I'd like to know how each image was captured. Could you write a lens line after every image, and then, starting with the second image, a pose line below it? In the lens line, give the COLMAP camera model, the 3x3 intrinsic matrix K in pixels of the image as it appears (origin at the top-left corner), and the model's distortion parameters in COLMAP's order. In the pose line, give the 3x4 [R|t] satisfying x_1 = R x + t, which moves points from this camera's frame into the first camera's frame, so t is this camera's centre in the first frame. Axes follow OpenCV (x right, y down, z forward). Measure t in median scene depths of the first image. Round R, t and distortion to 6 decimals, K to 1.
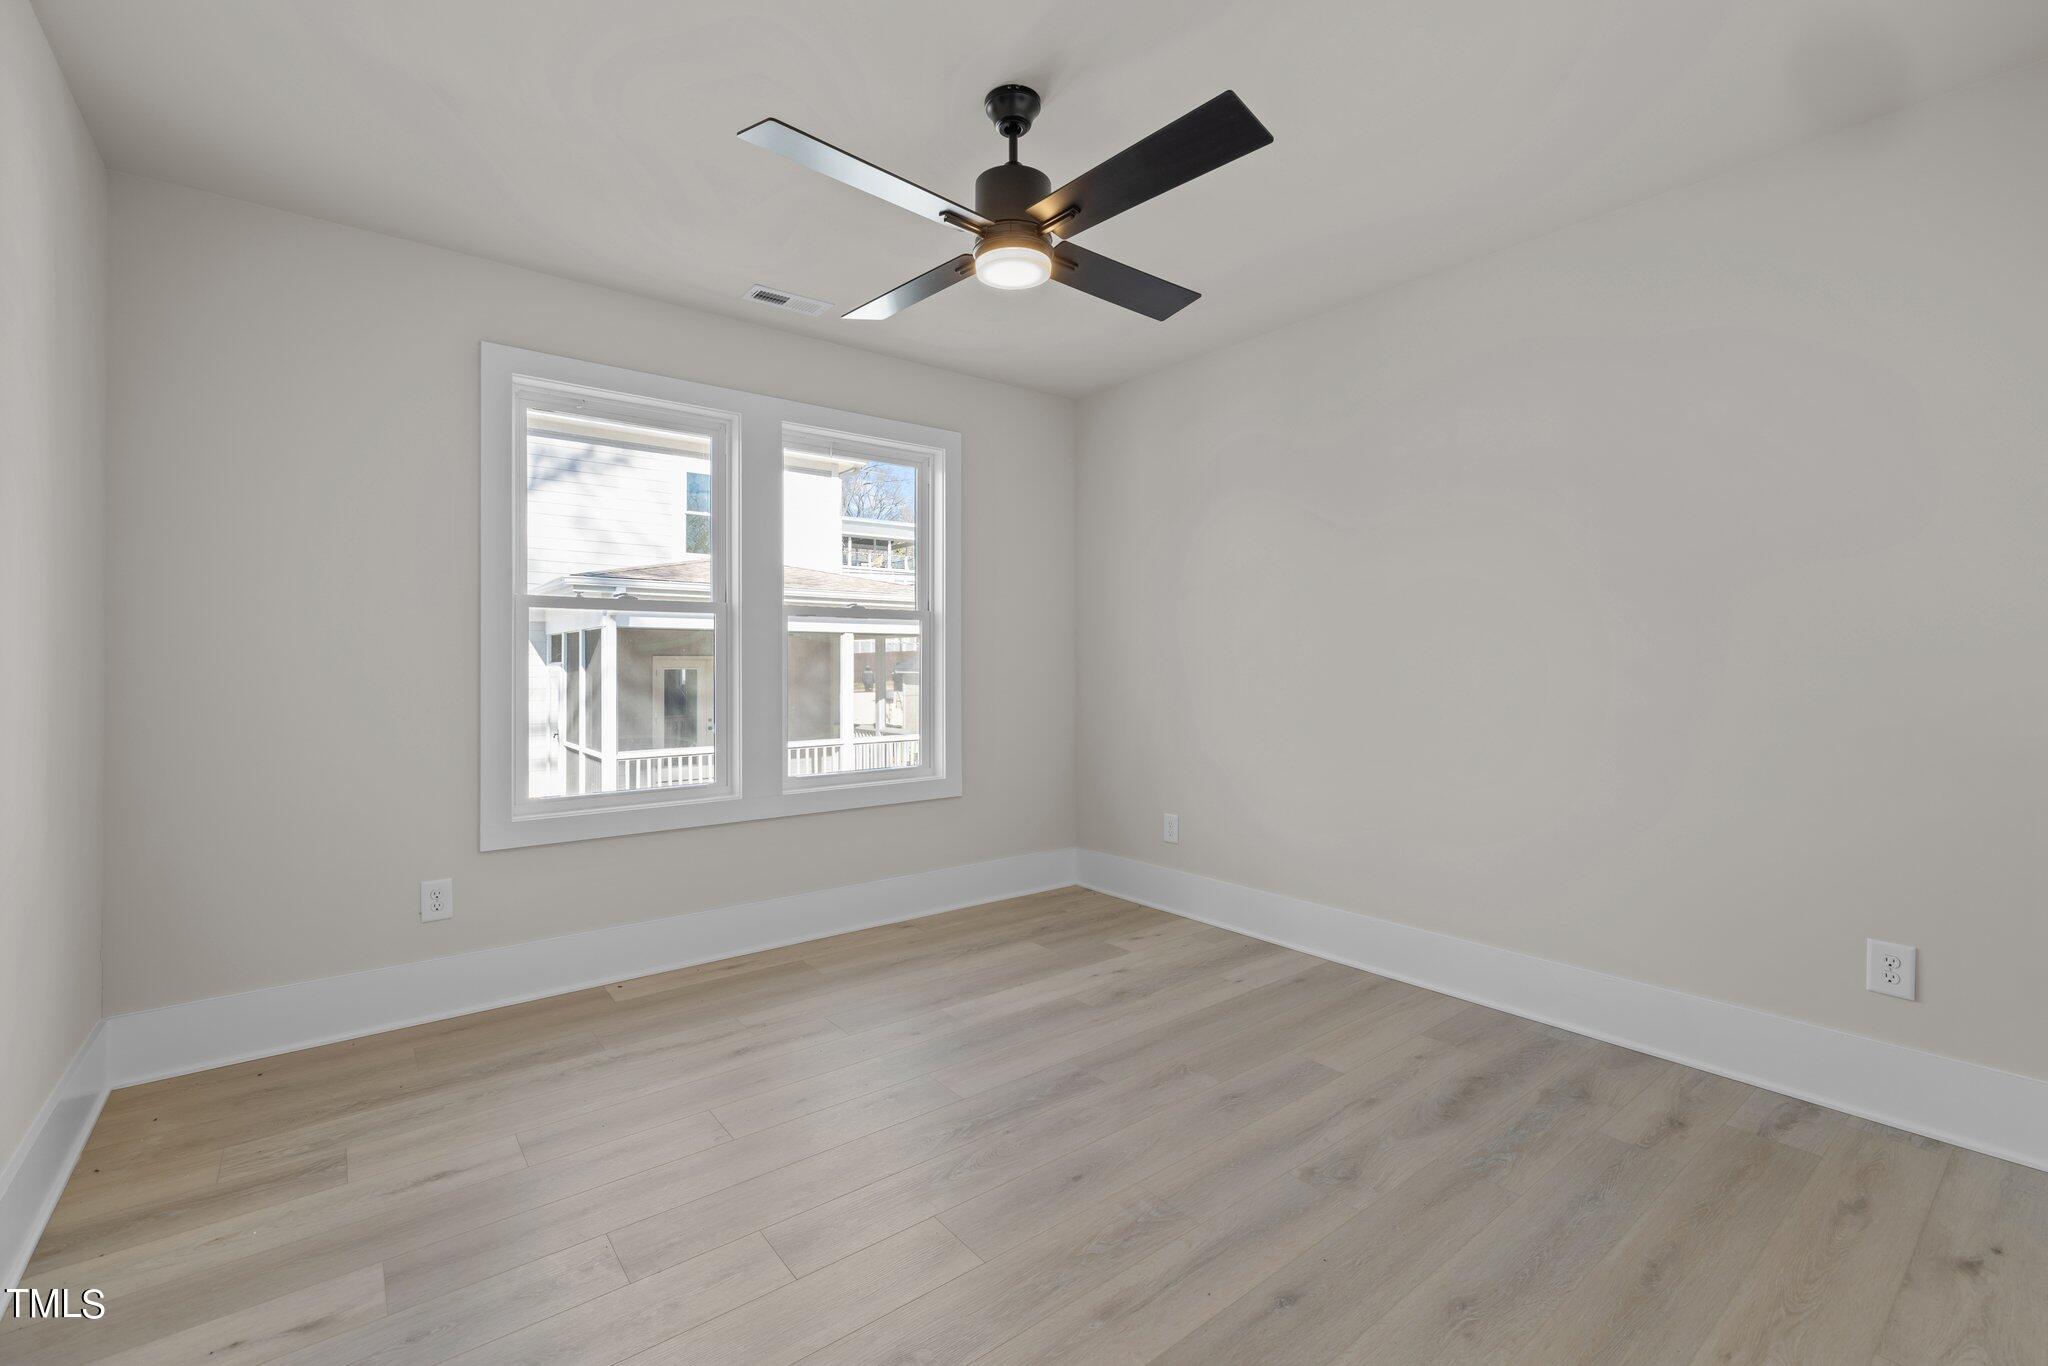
lens RADIAL K [[873.4, 0, 1024.0], [0, 873.4, 683.0], [0, 0, 1]] dist [0.000485, 0.000001]
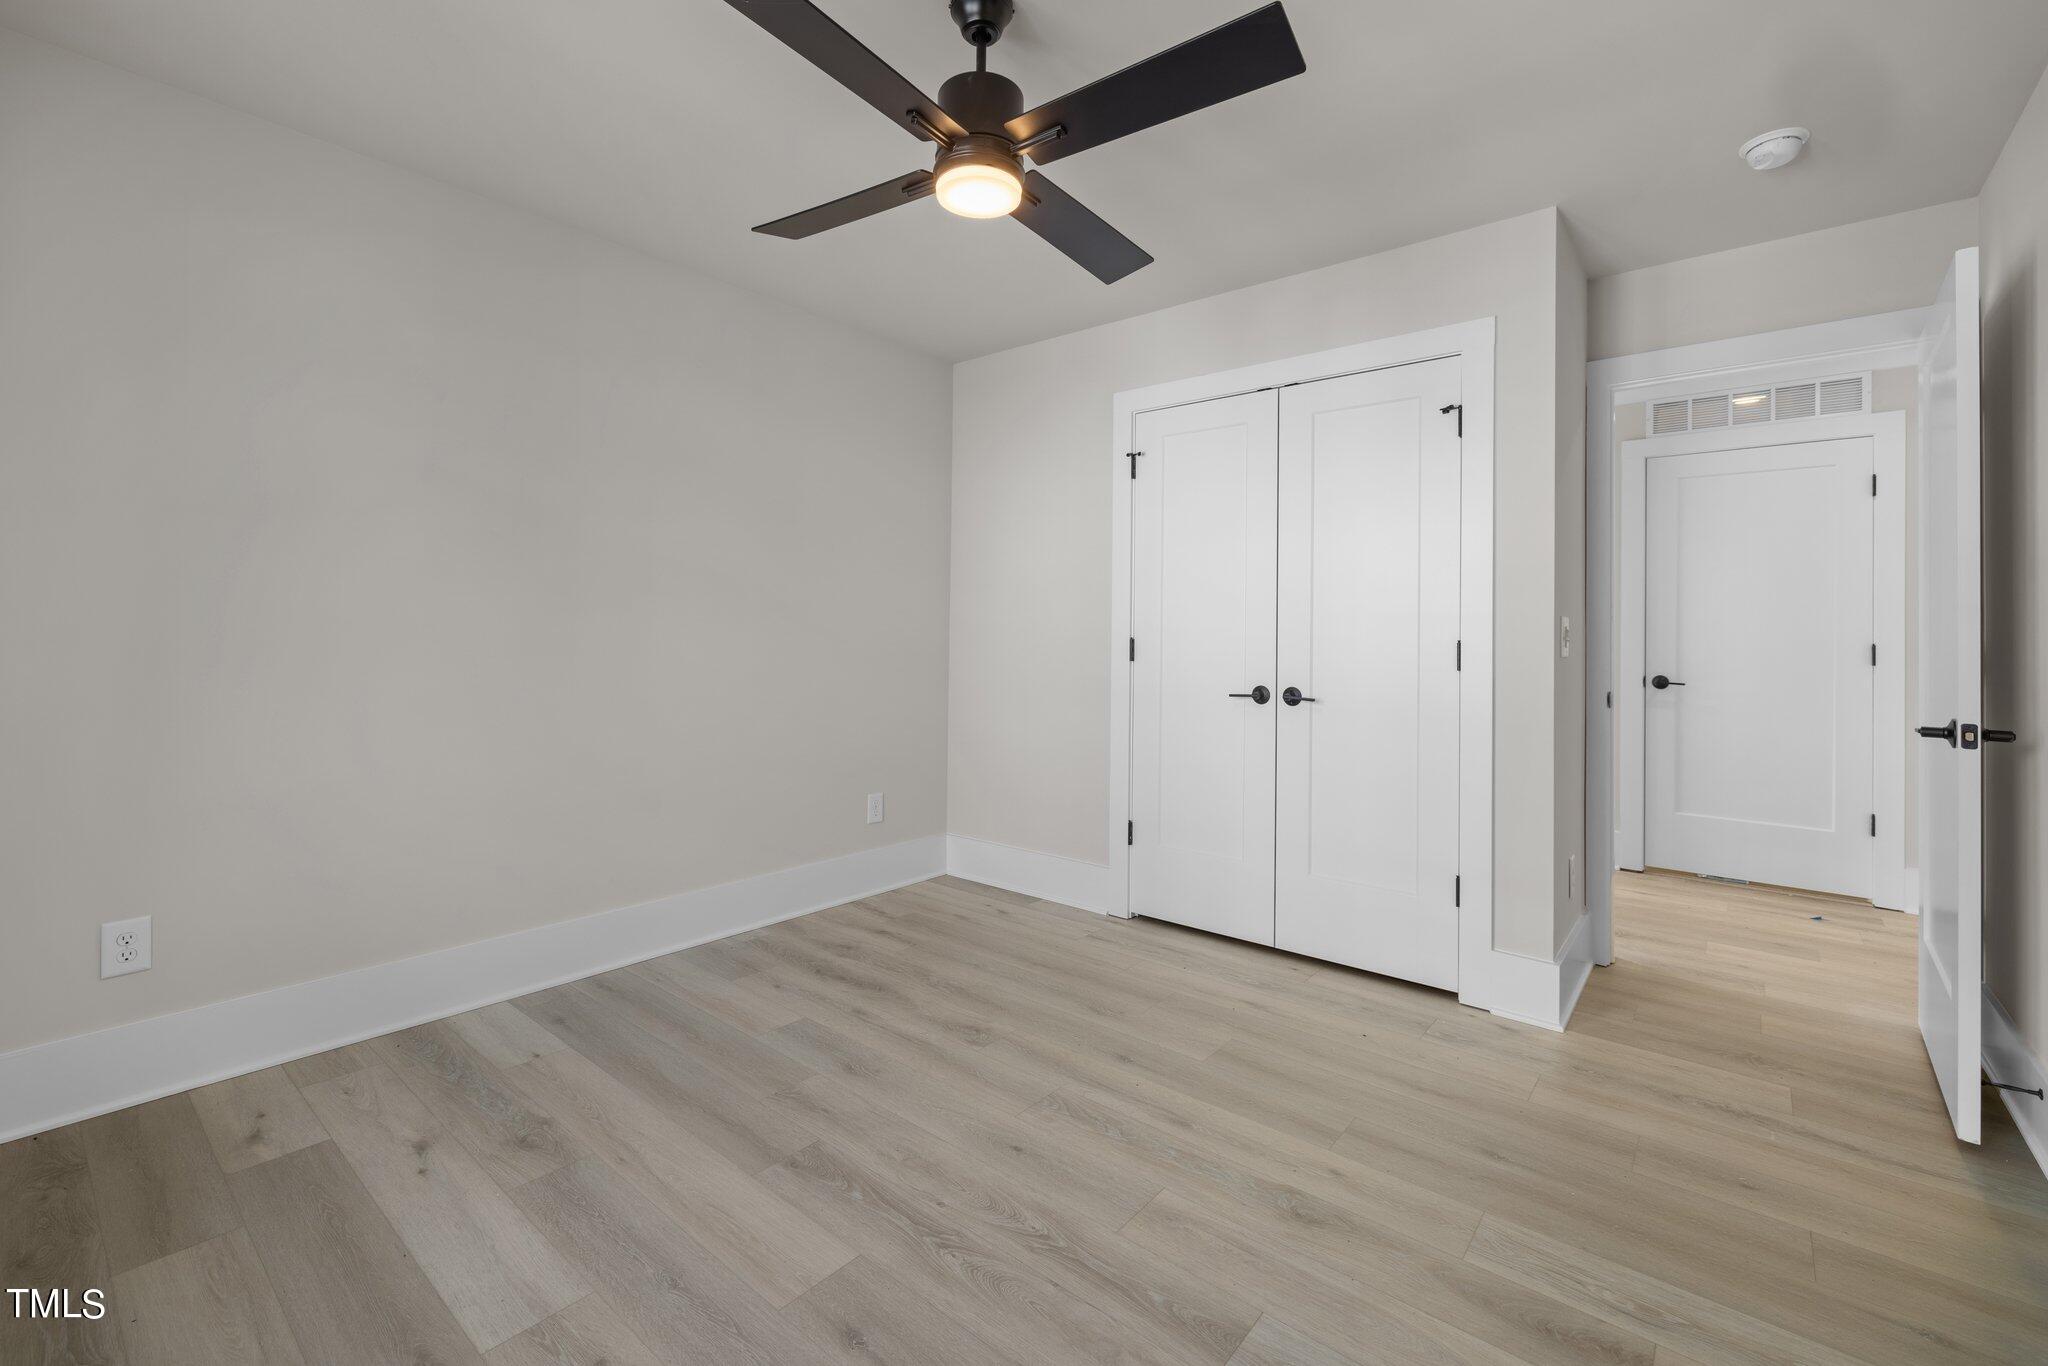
lens RADIAL K [[860.9, 0, 1018.7], [0, 860.9, 654.8], [0, 0, 1]] dist [0.000696, -0.000061]
pose [[-0.197914, -0.014216, 0.980116, -0.753763], [0.013309, 0.999764, 0.017189, -0.015695], [-0.980129, 0.016447, -0.197678, 0.988858]]
